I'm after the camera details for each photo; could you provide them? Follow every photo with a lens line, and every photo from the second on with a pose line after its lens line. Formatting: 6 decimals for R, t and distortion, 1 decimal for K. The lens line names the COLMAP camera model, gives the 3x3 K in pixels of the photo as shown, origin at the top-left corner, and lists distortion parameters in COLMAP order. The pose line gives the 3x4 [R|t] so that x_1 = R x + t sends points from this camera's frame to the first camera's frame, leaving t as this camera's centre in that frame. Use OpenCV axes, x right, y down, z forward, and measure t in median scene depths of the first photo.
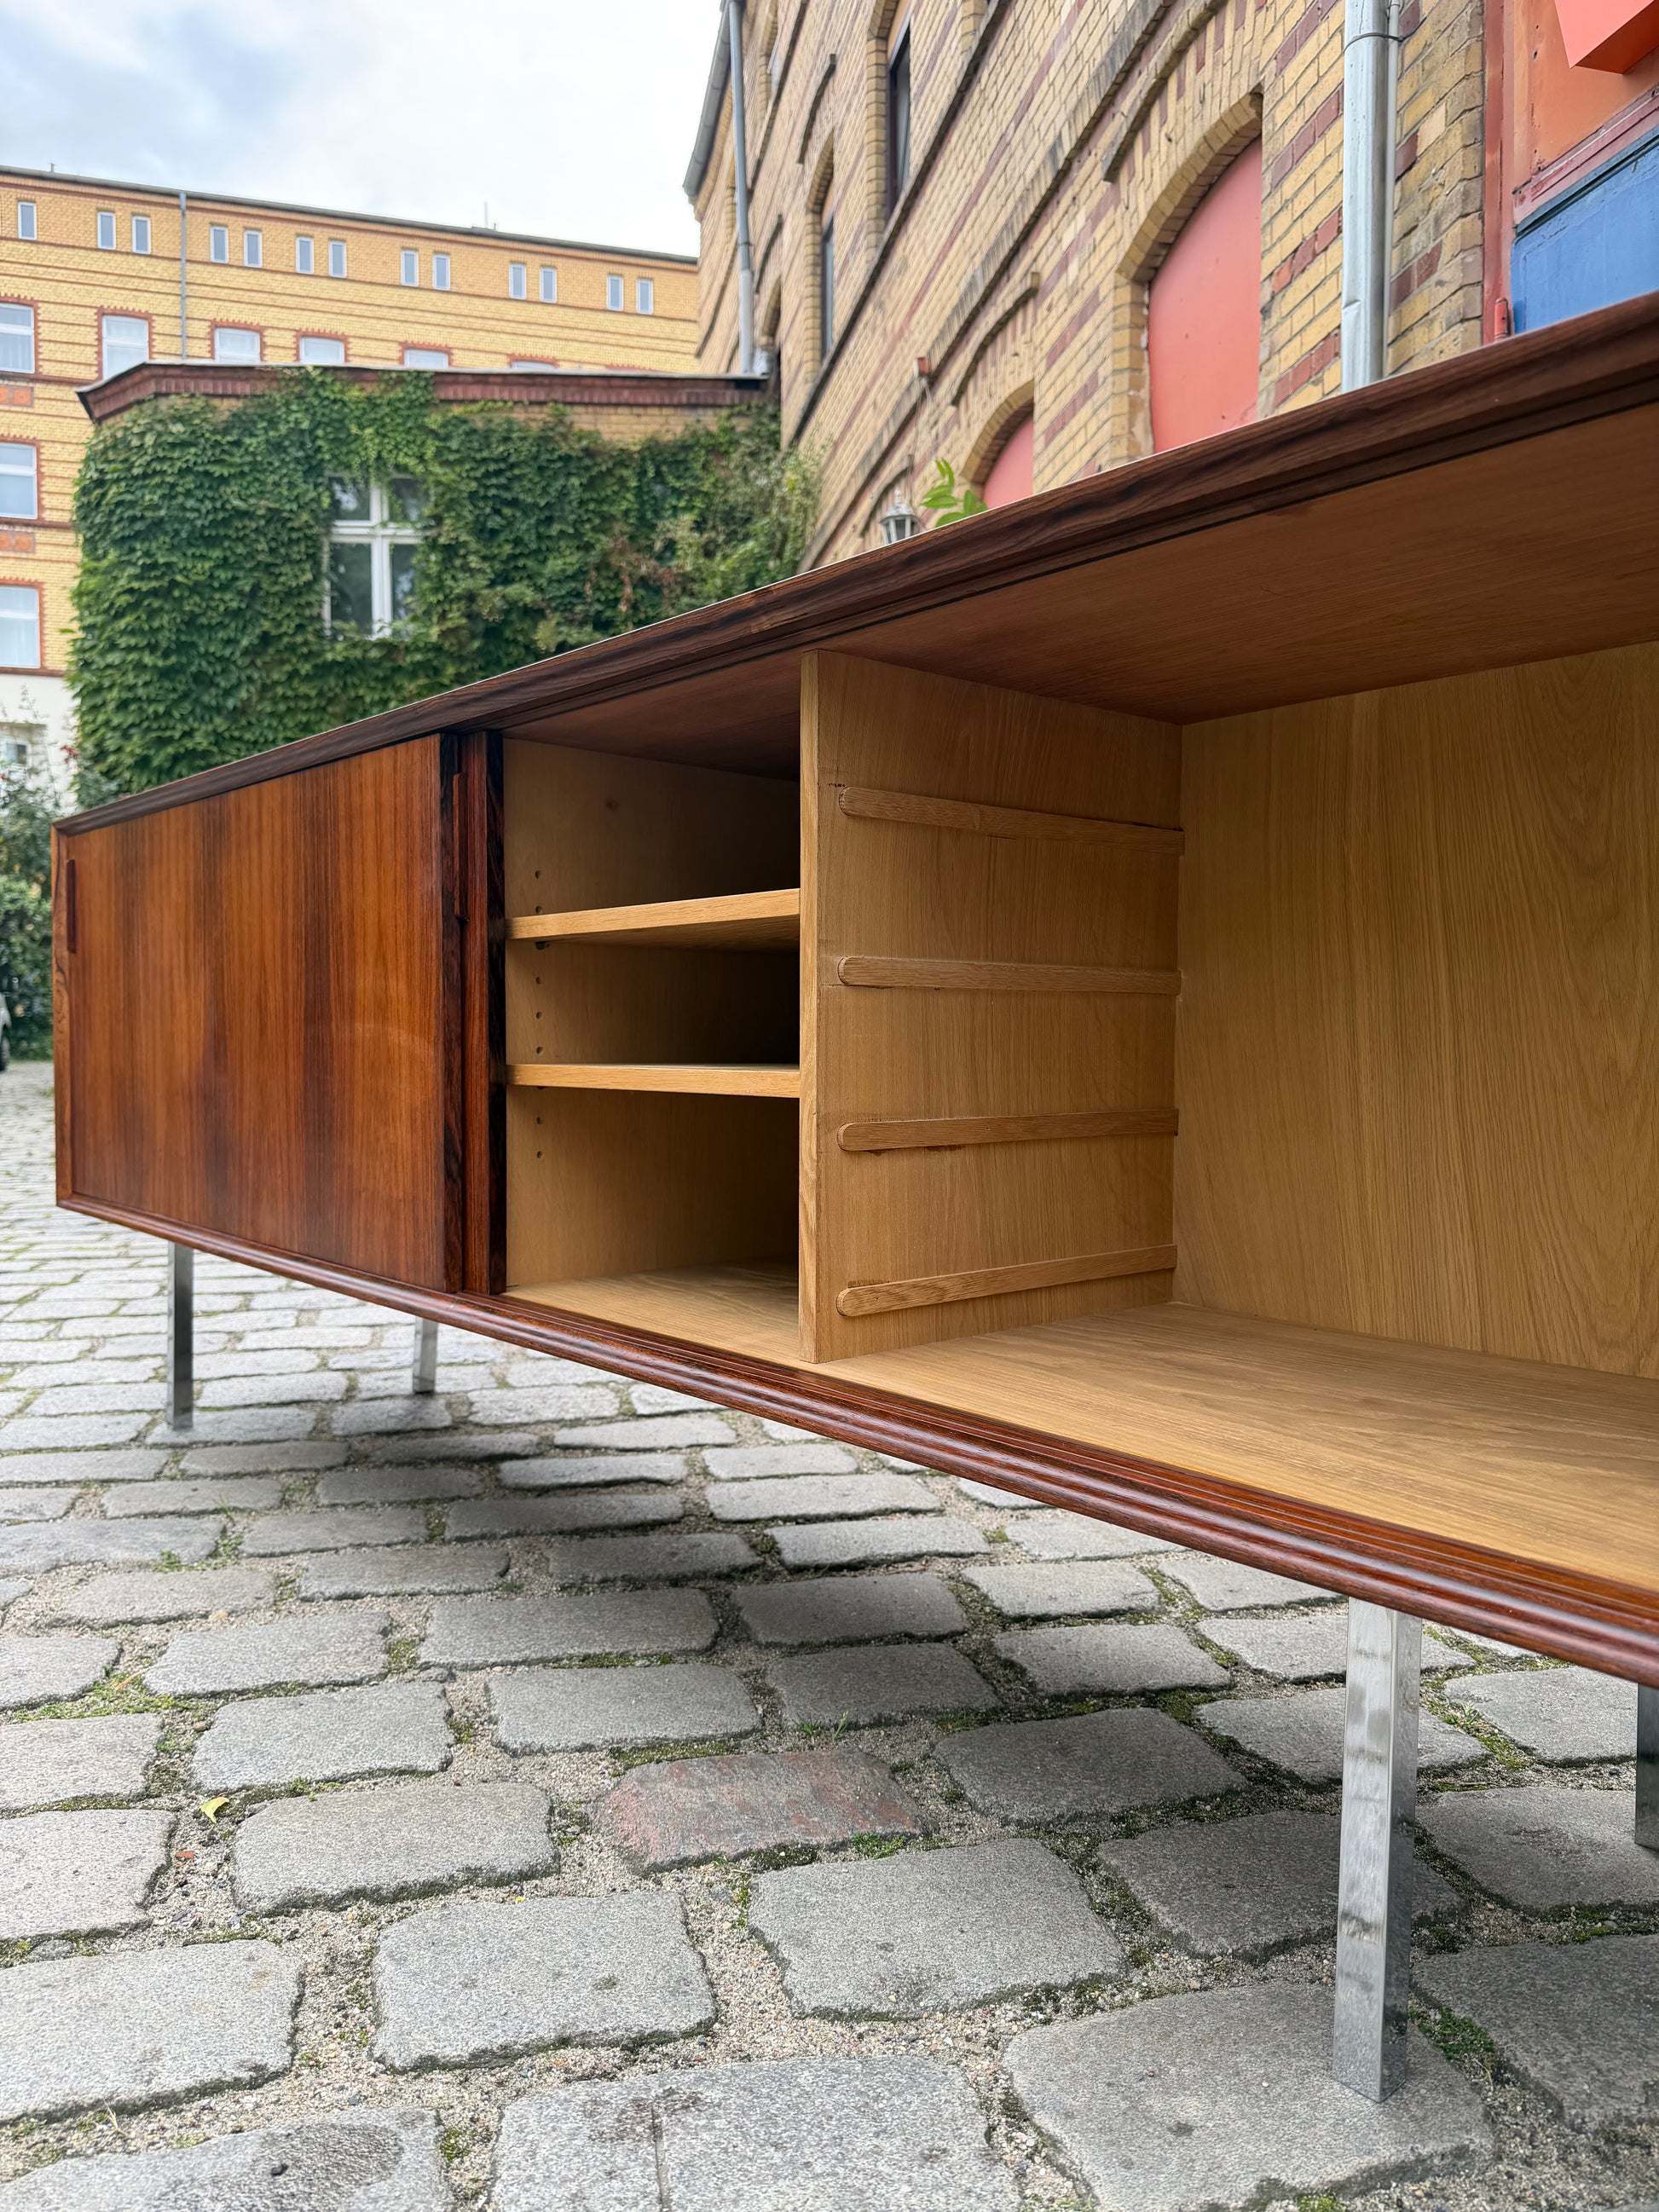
lens RADIAL K [[1577.1, 0, 829.5], [0, 1577.1, 1106.0], [0, 0, 1]] dist [0.005256, -0.010587]
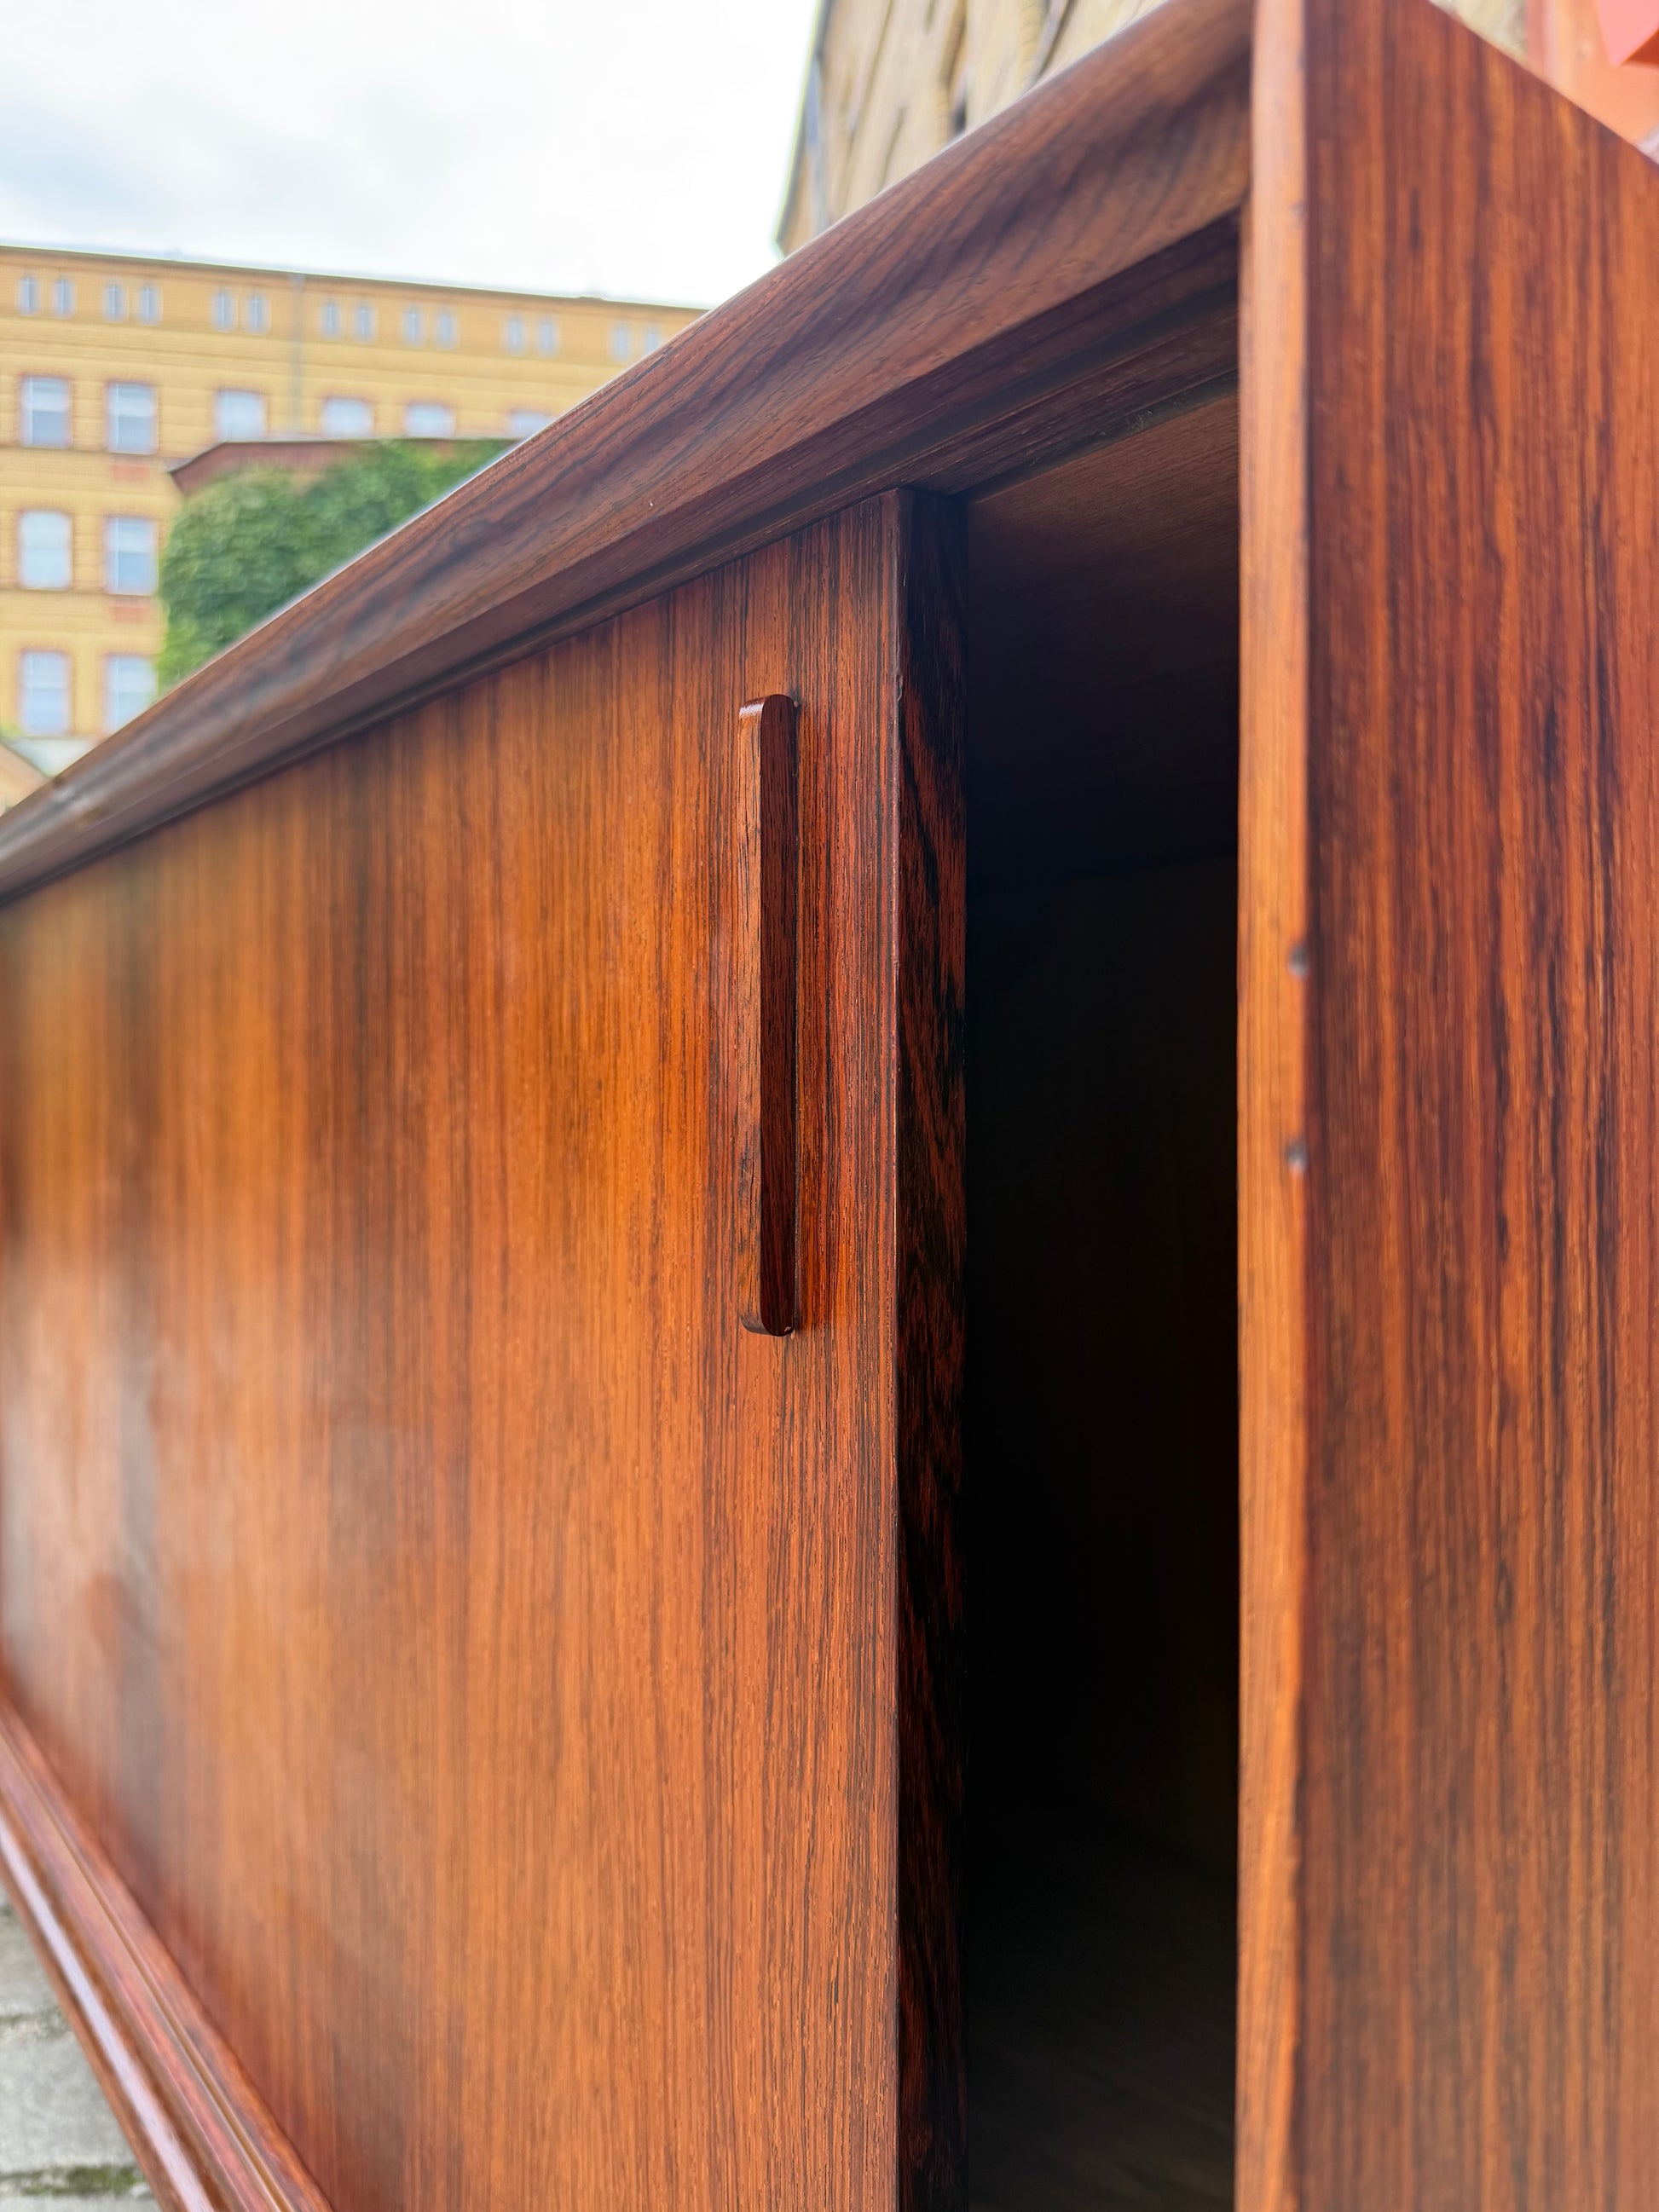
lens RADIAL K [[1620.9, 0, 841.9], [0, 1620.9, 1107.1], [0, 0, 1]] dist [-0.005798, -0.029707]
pose [[0.997777, 0.000690, -0.066640, 0.173679], [-0.003187, 0.999296, -0.037381, -0.083824], [0.066567, 0.037510, 0.997077, 0.179890]]
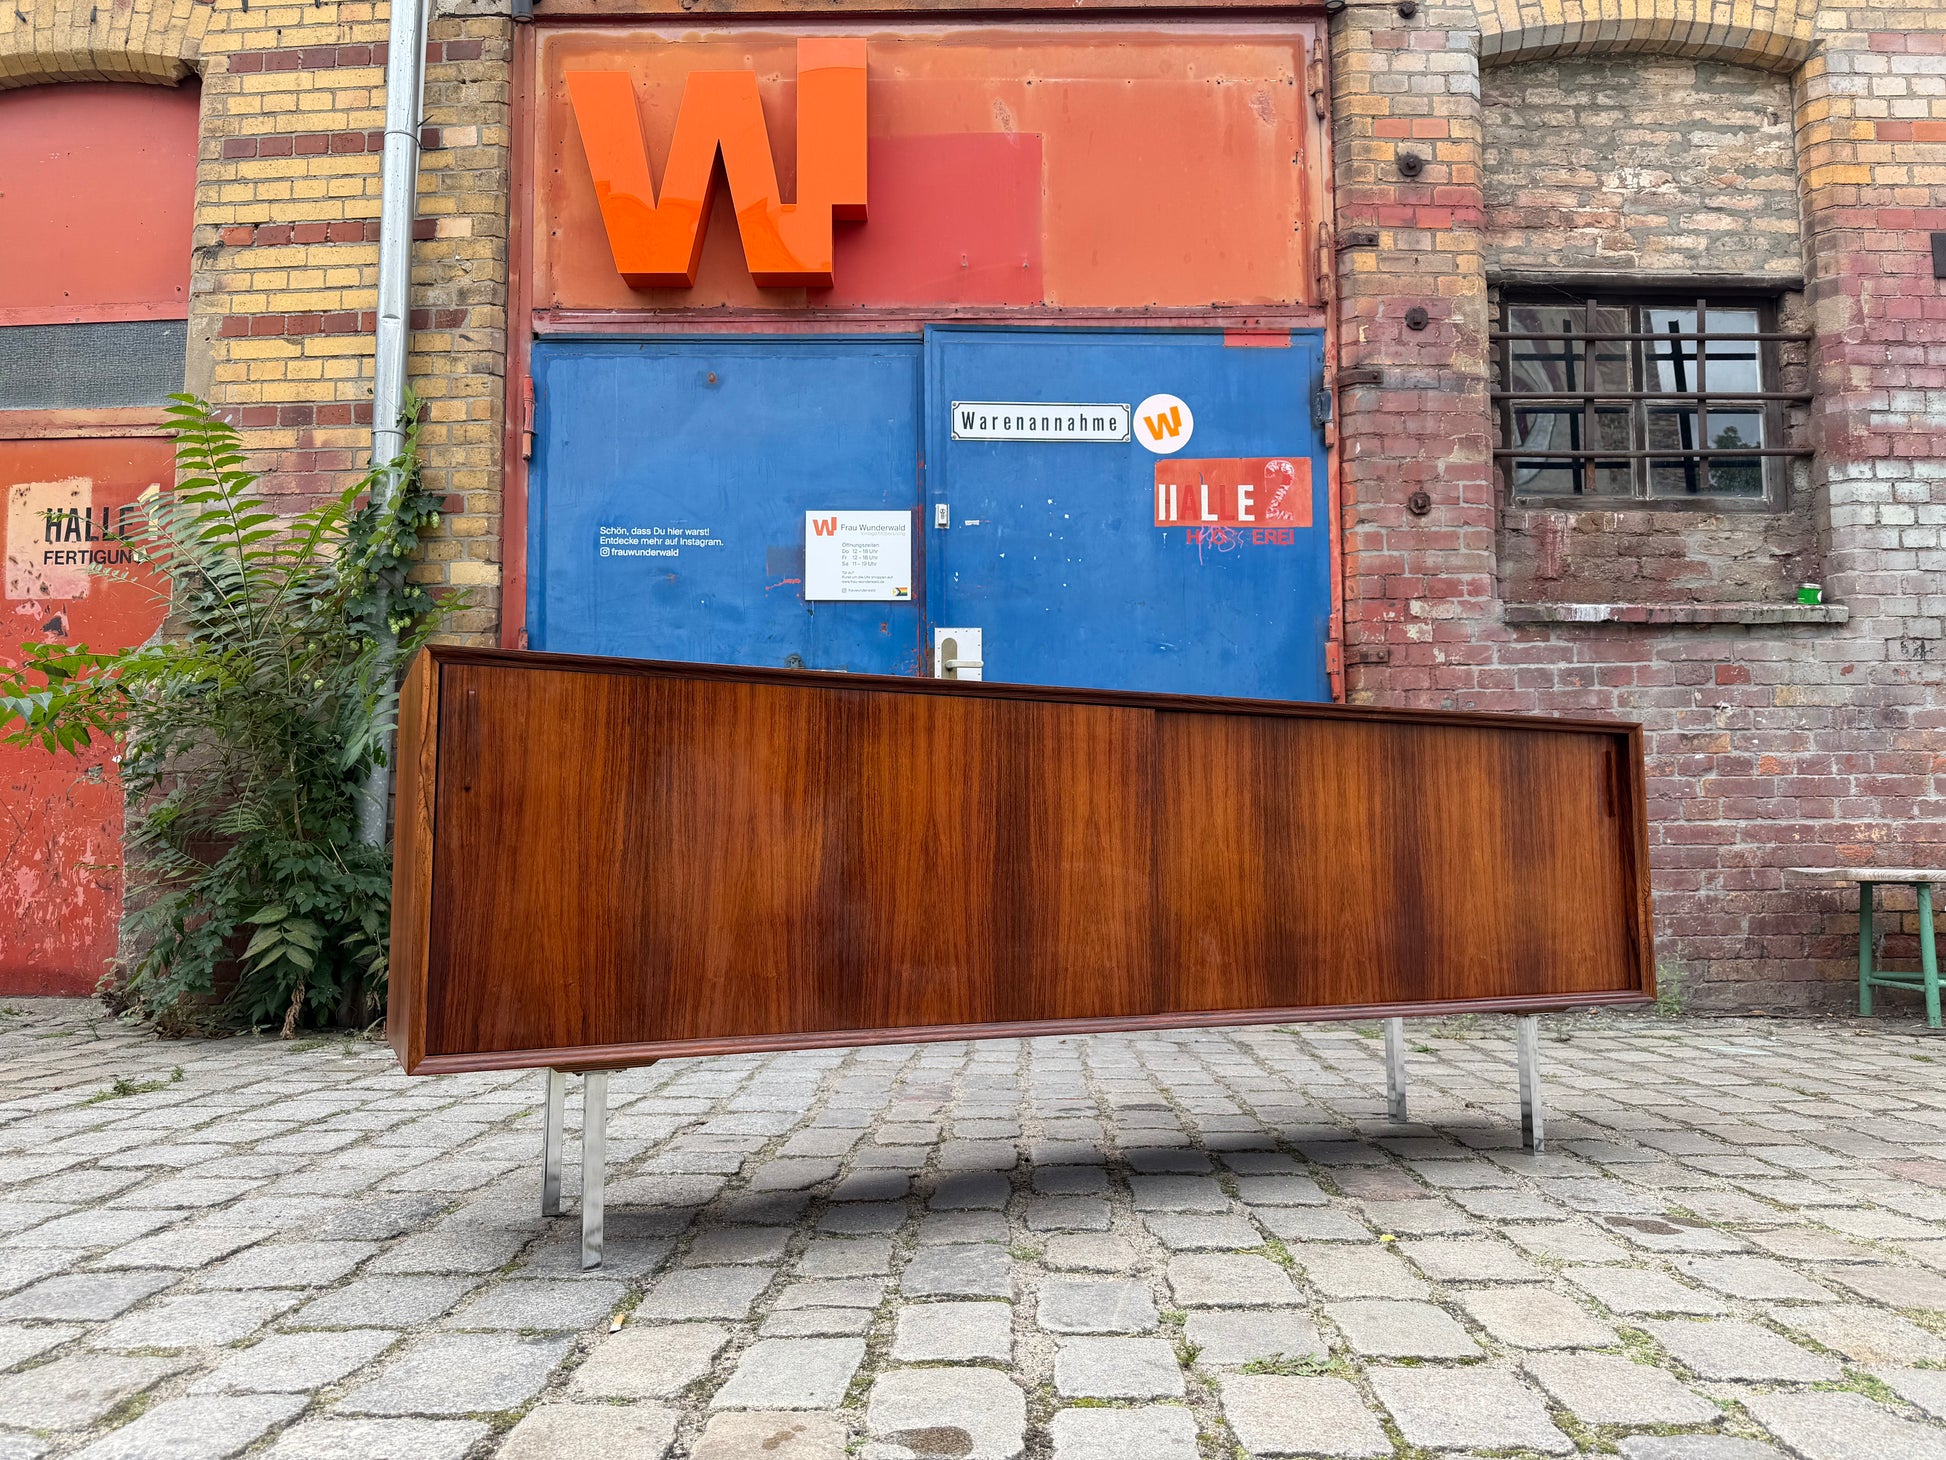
lens RADIAL K [[1402.5, 0, 963.3], [0, 1402.5, 740.4], [0, 0, 1]] dist [0.003635, -0.022522]
pose [[0.275606, 0.092038, 0.956854, -1.335129], [0.046628, 0.992954, -0.108941, -0.019222], [-0.960139, 0.074641, 0.269373, 0.544949]]
